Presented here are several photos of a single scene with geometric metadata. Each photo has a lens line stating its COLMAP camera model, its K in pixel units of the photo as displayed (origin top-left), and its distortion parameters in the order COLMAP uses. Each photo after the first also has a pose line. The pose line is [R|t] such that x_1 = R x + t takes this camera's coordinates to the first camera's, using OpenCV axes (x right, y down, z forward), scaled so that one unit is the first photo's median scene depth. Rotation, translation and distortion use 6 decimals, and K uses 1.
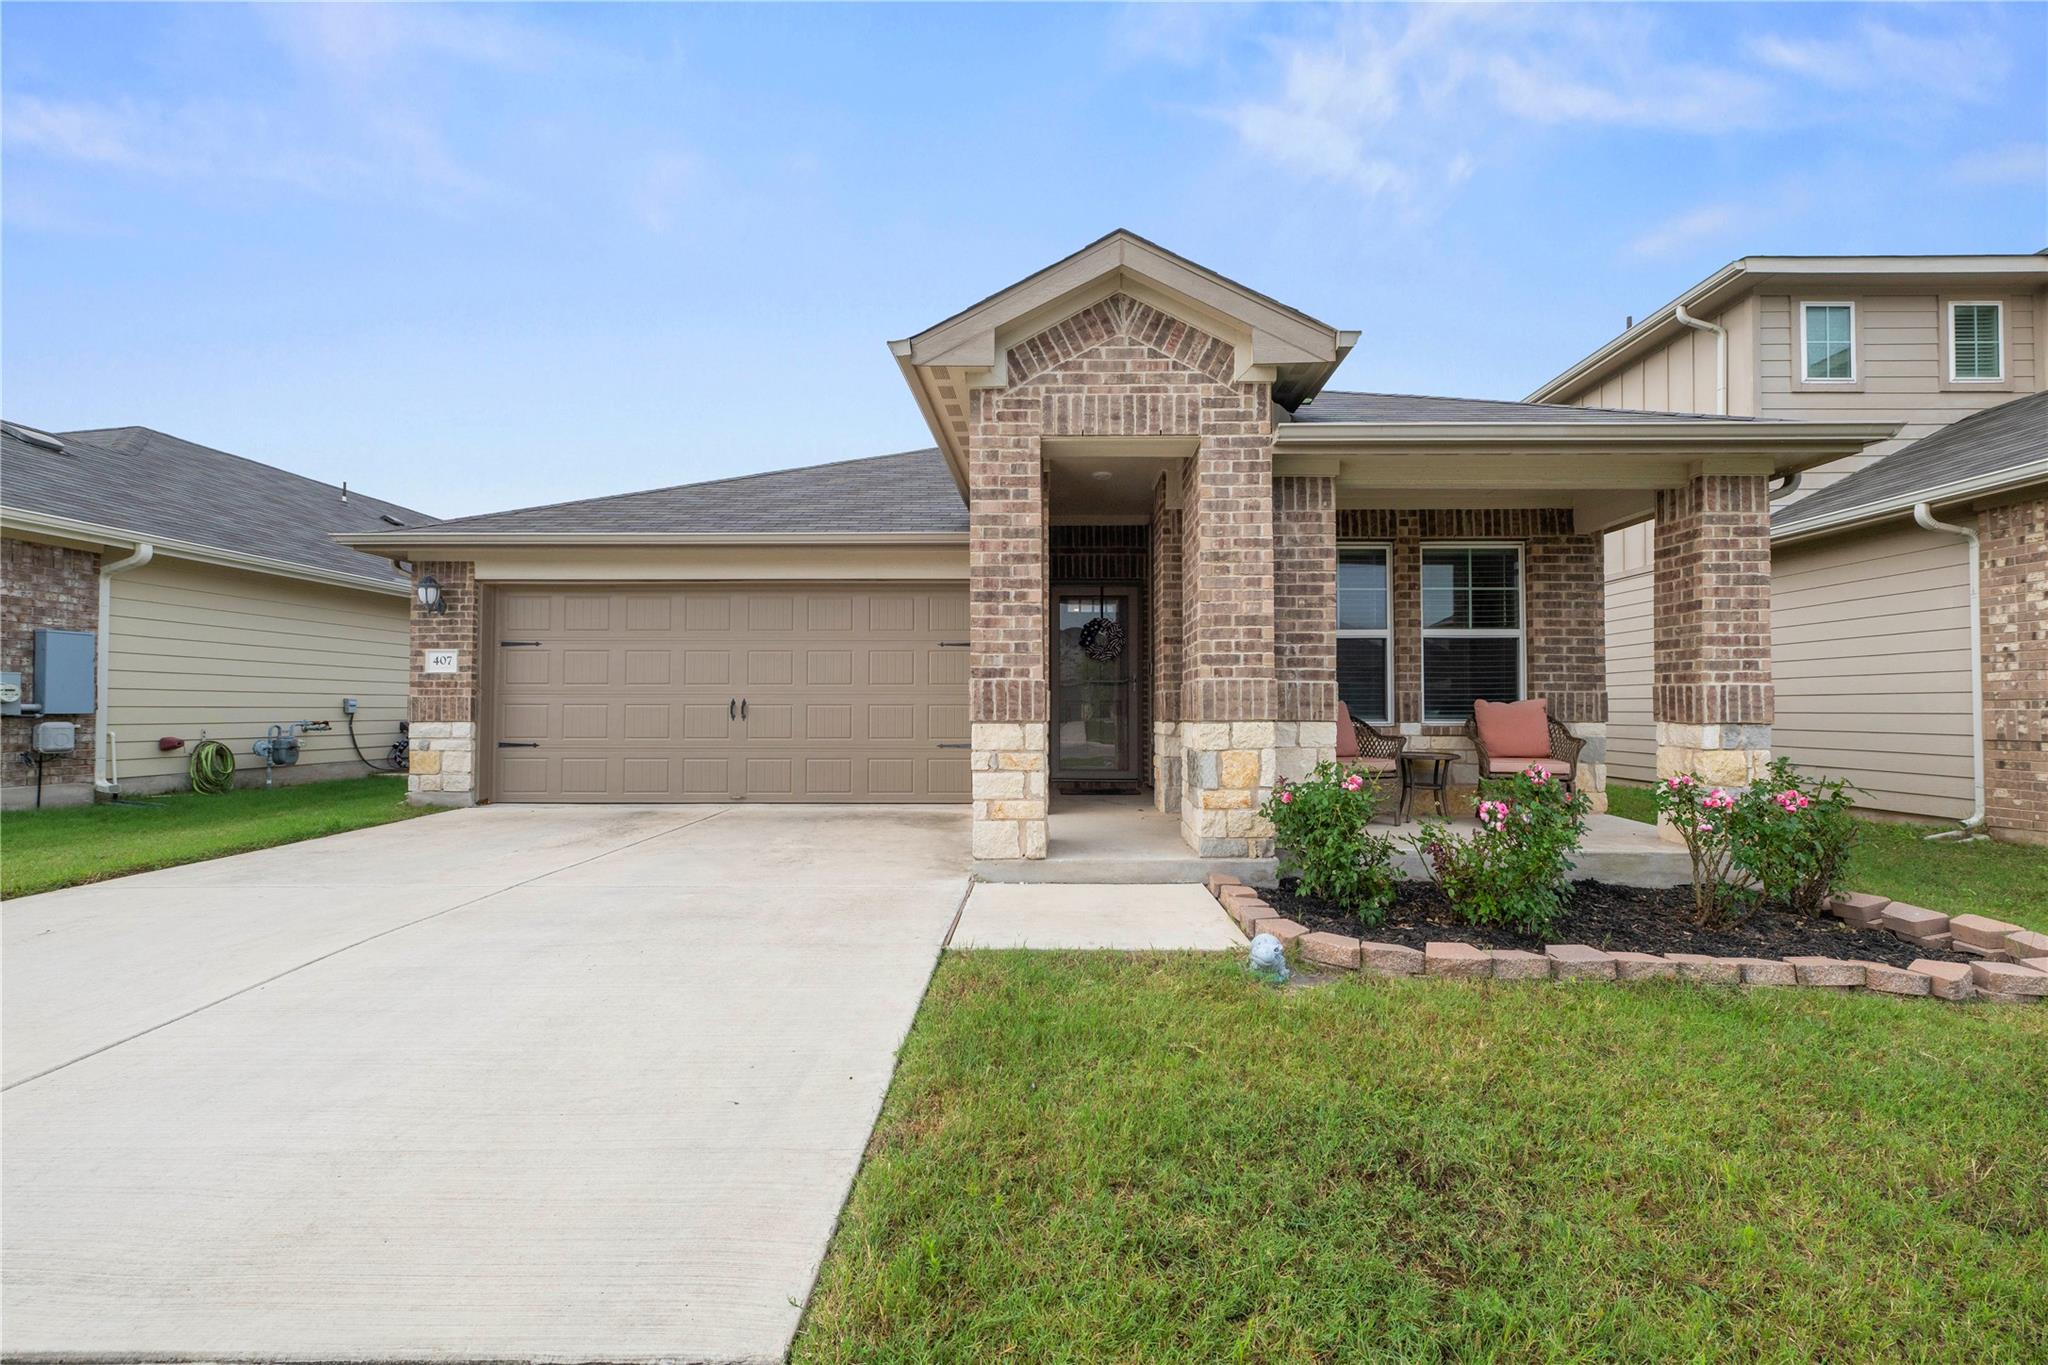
lens RADIAL K [[813.7, 0, 1046.2], [0, 813.7, 693.6], [0, 0, 1]] dist [0.001751, -0.000970]
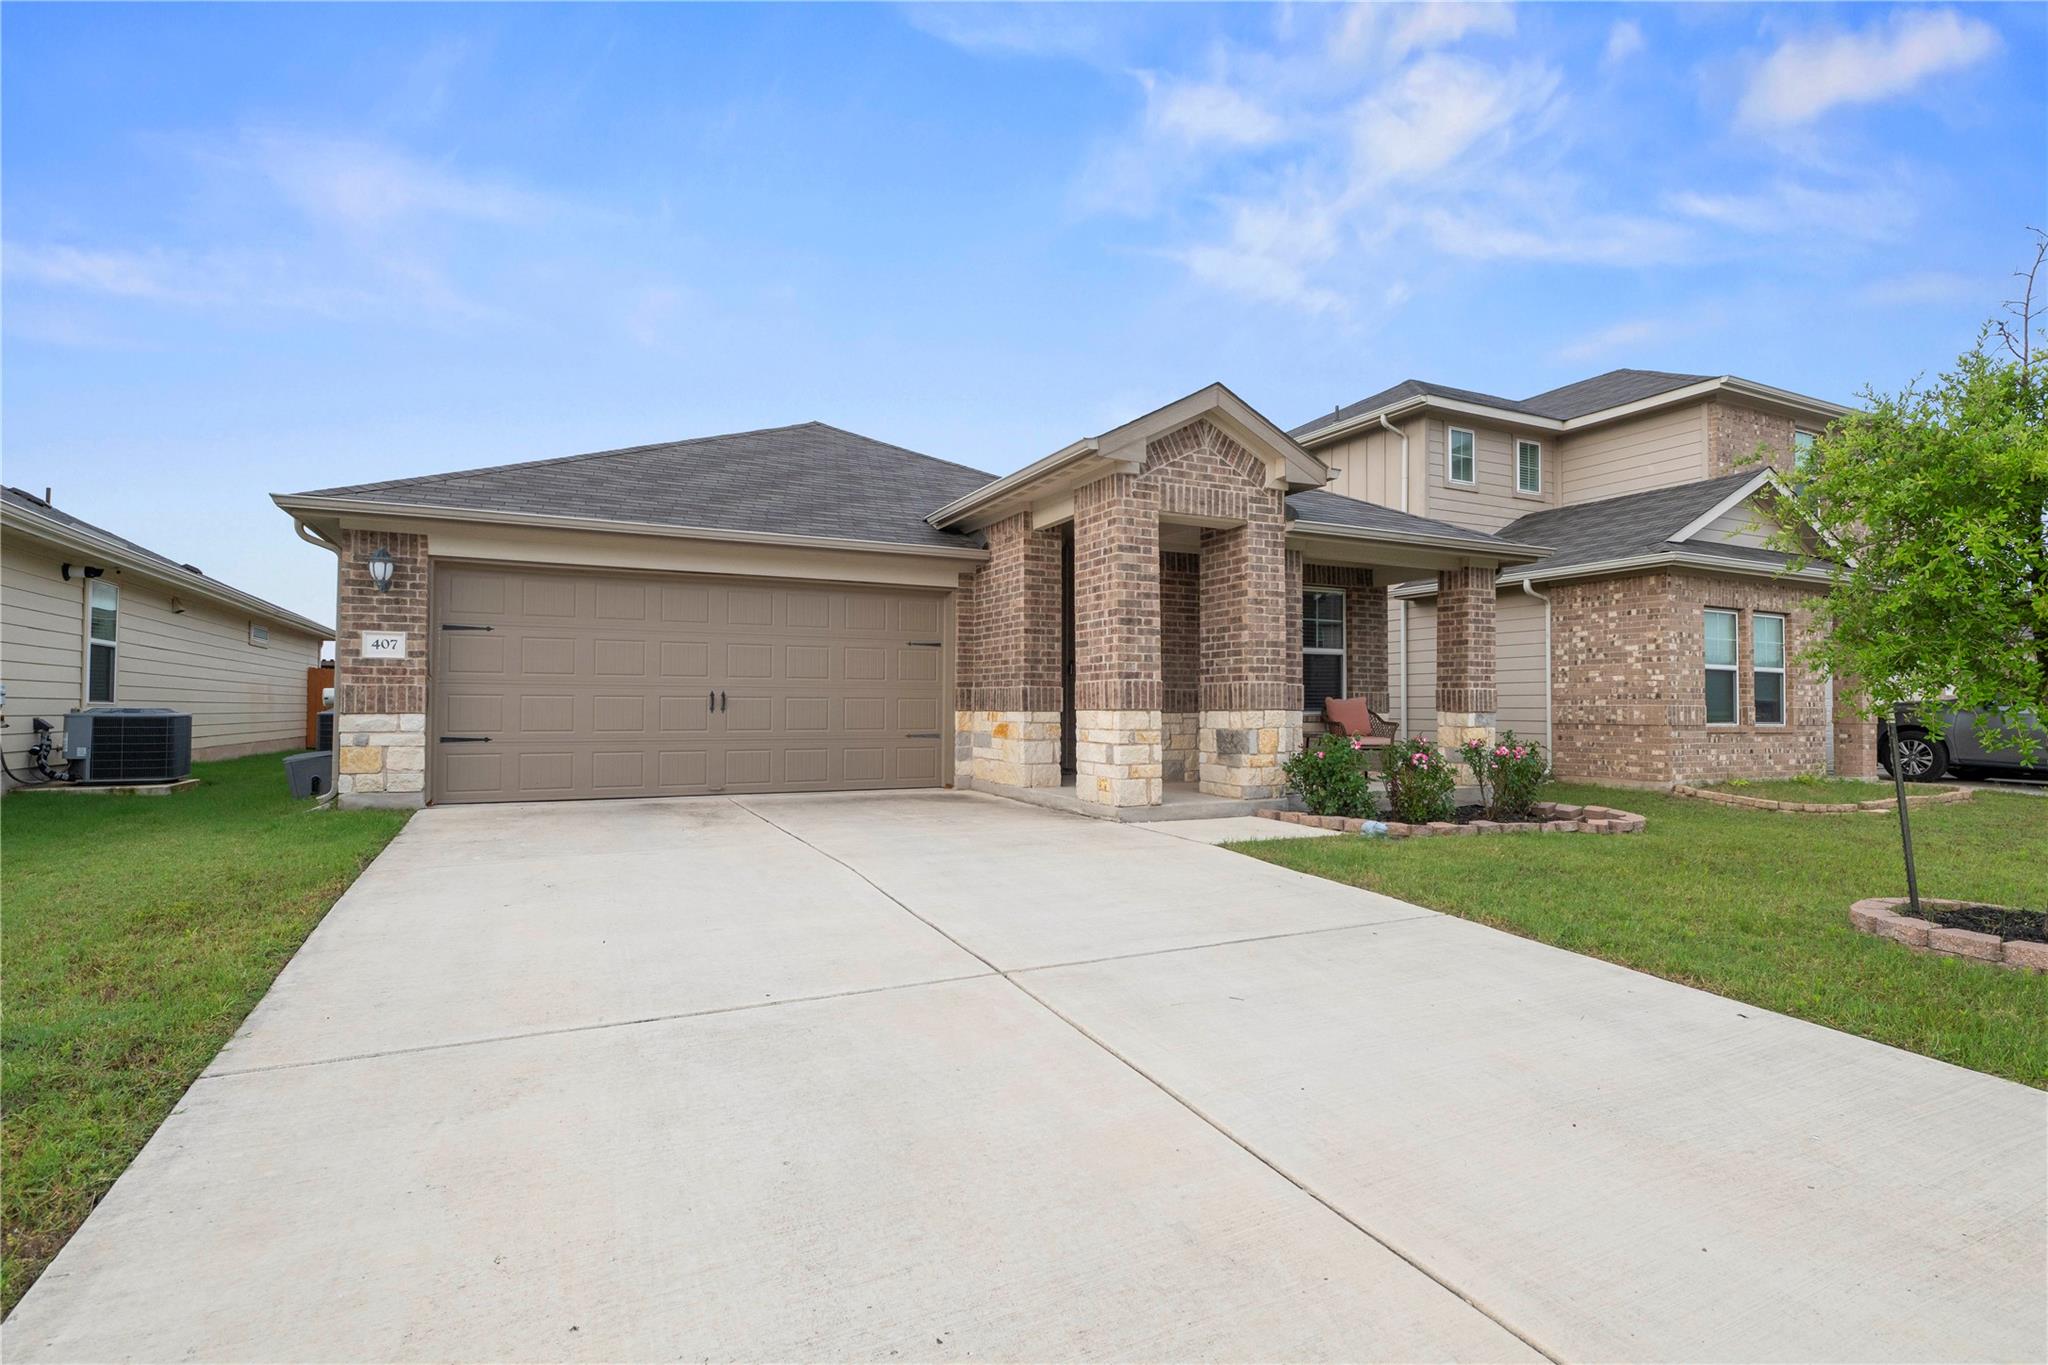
lens RADIAL K [[997.3, 0, 1037.4], [0, 997.3, 691.4], [0, 0, 1]] dist [-0.001741, -0.000040]
pose [[0.890072, 0.010381, 0.455702, -0.944976], [-0.011070, 0.999938, -0.001156, 0.006059], [-0.455686, -0.004015, 0.890132, -0.446438]]
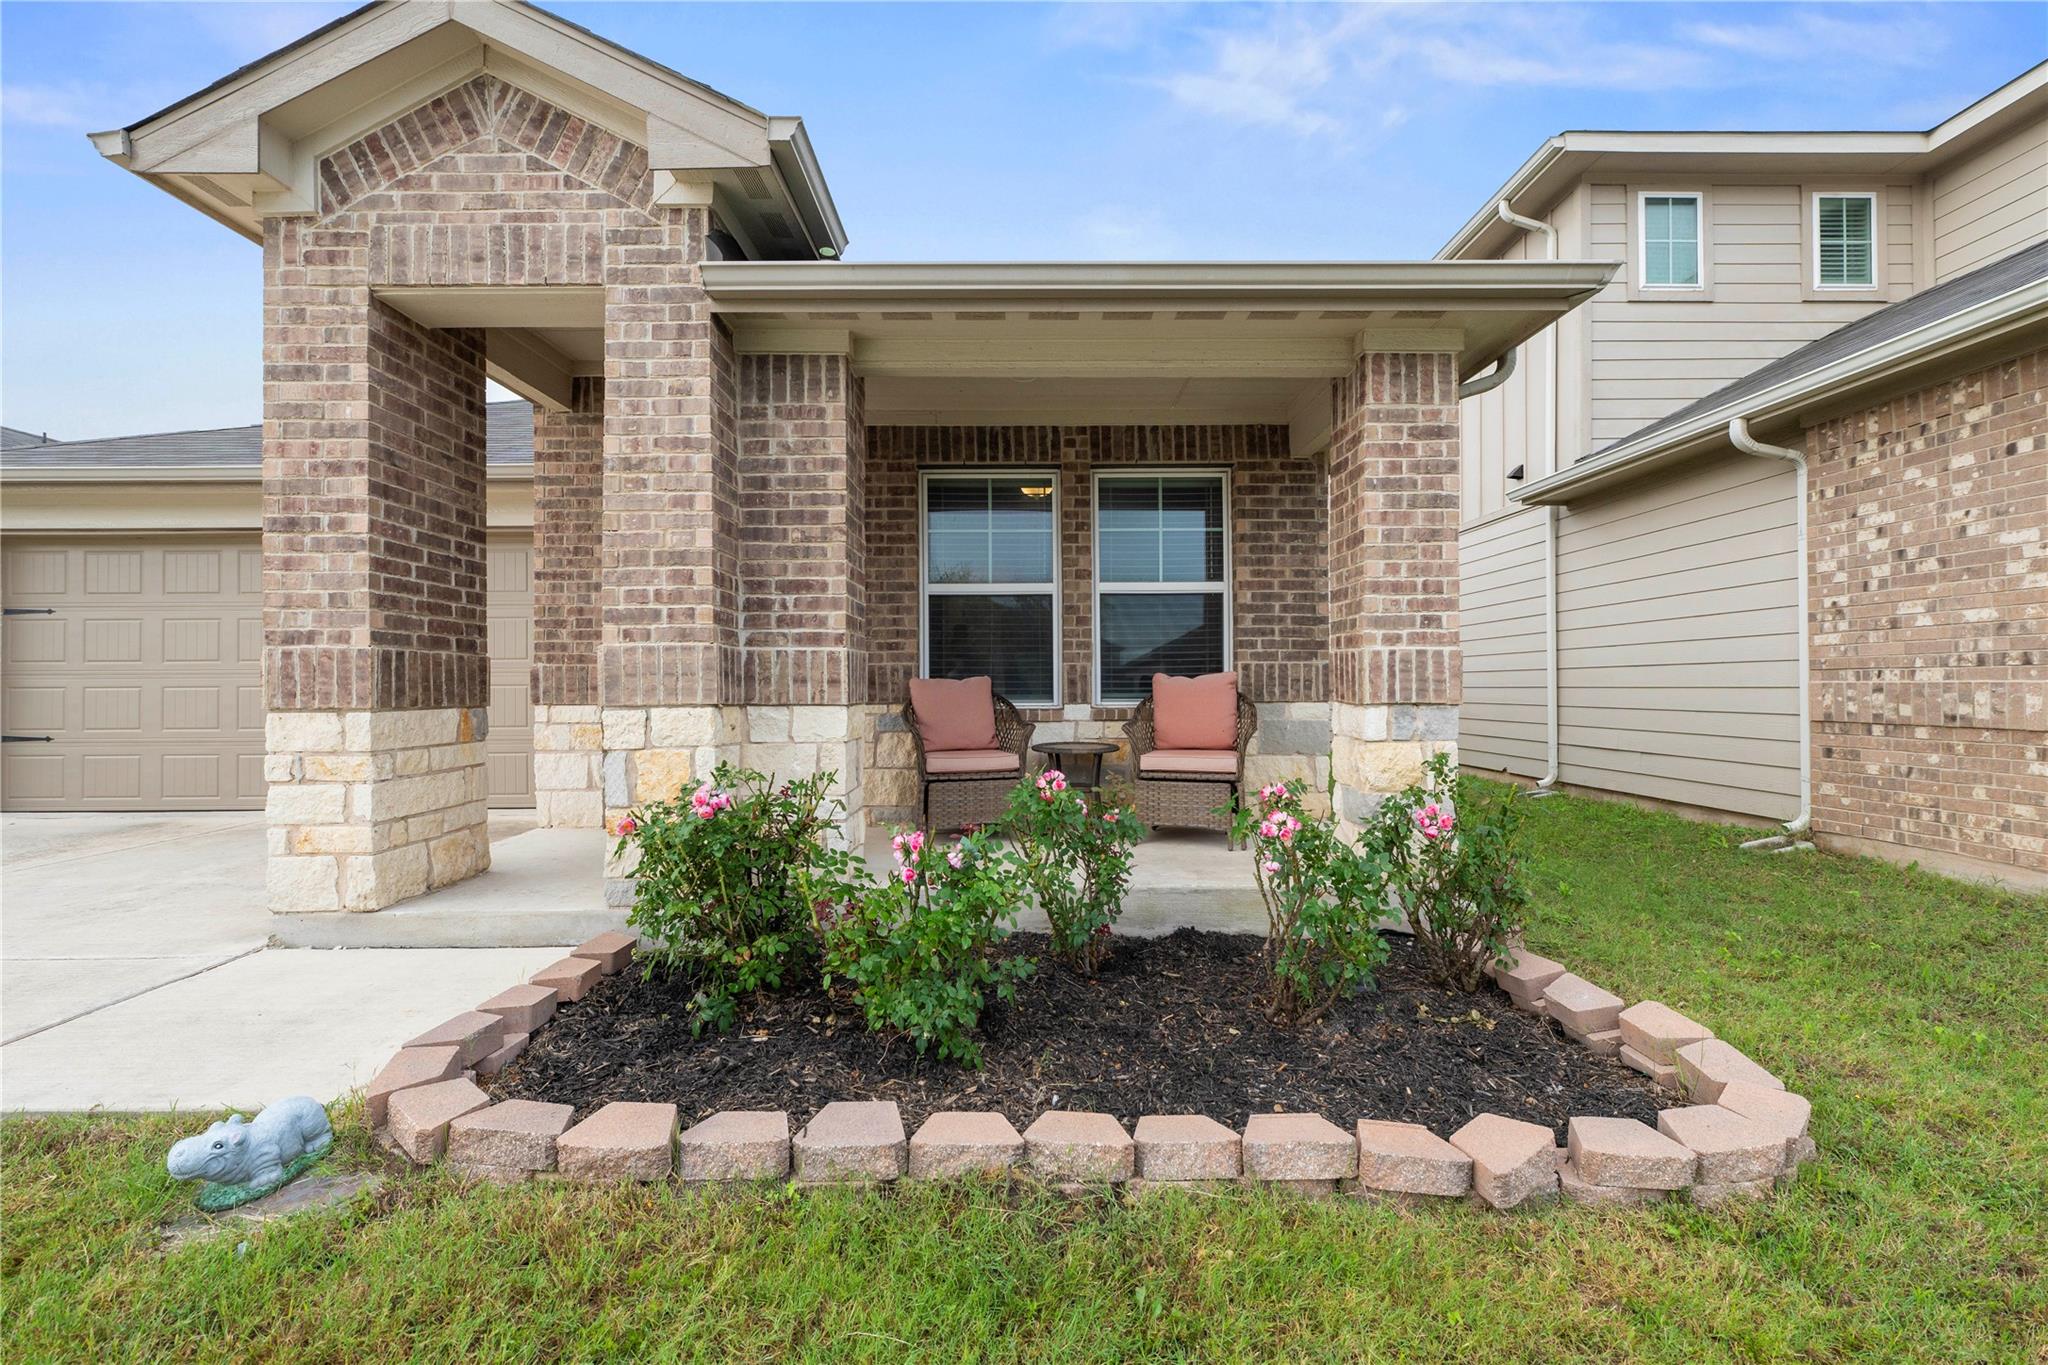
lens RADIAL K [[831.6, 0, 1020.7], [0, 831.6, 683.0], [0, 0, 1]] dist [-0.001988, -0.000439]
pose [[0.999817, -0.006616, 0.017976, 0.492628], [0.006375, 0.999889, 0.013453, 0.006345], [-0.018063, -0.013336, 0.999748, 0.281918]]
